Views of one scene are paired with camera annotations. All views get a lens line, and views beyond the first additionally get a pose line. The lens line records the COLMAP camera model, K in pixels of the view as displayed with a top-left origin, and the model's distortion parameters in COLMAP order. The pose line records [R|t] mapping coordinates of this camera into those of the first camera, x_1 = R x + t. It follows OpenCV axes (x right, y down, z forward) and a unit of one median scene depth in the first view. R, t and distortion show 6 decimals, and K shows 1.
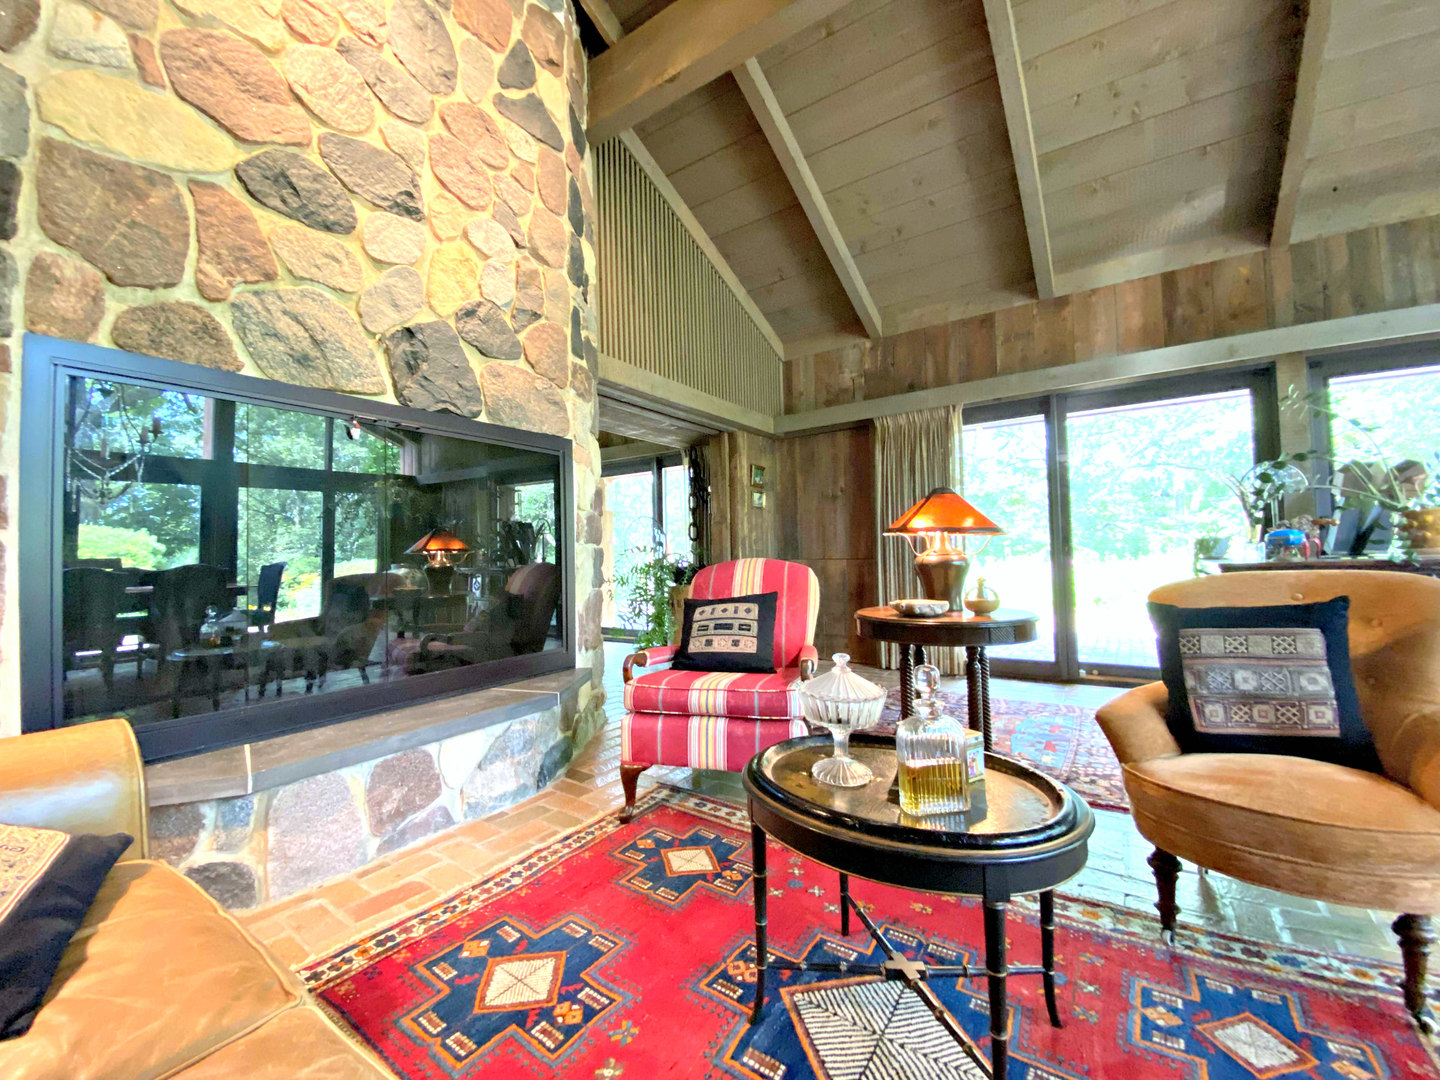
lens RADIAL K [[588.1, 0, 720.0], [0, 588.1, 540.0], [0, 0, 1]] dist [0.024091, -0.020779]
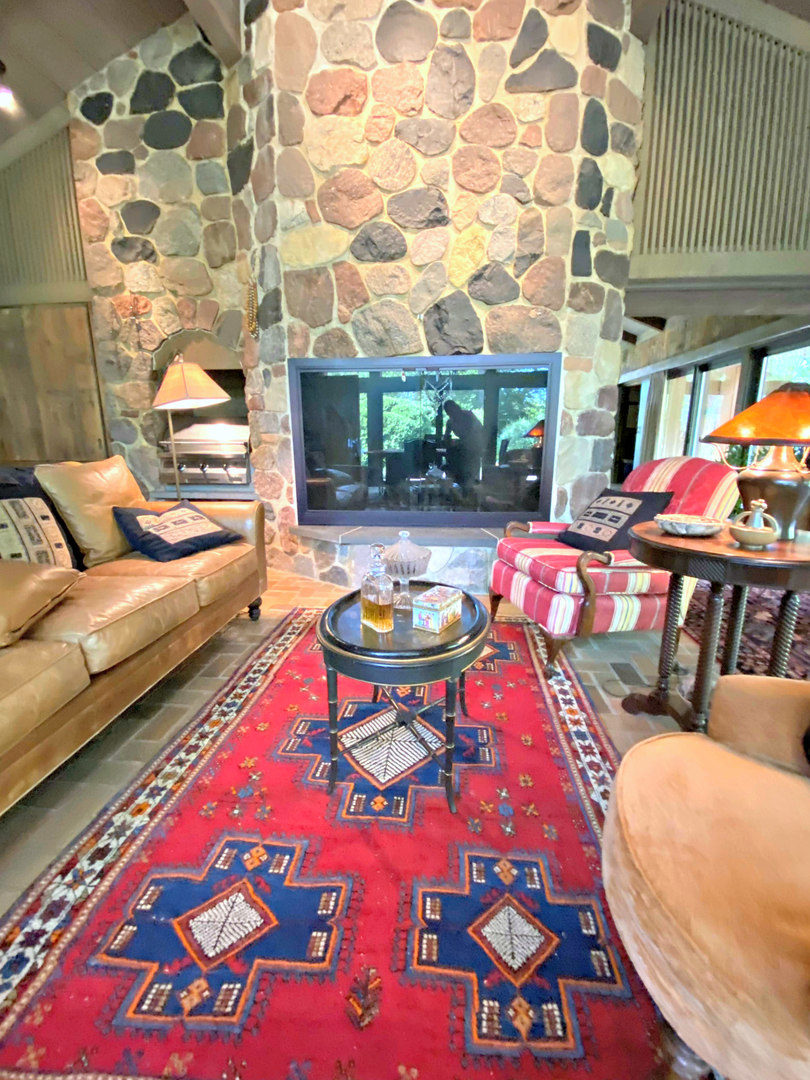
lens RADIAL K [[464.8, 0, 405.0], [0, 464.8, 540.0], [0, 0, 1]] dist [0.022352, -0.019854]
pose [[0.481439, 0.213496, -0.850080, 0.708580], [0.016558, 0.967491, 0.252361, -0.053998], [0.876323, -0.135572, 0.462253, 0.246057]]
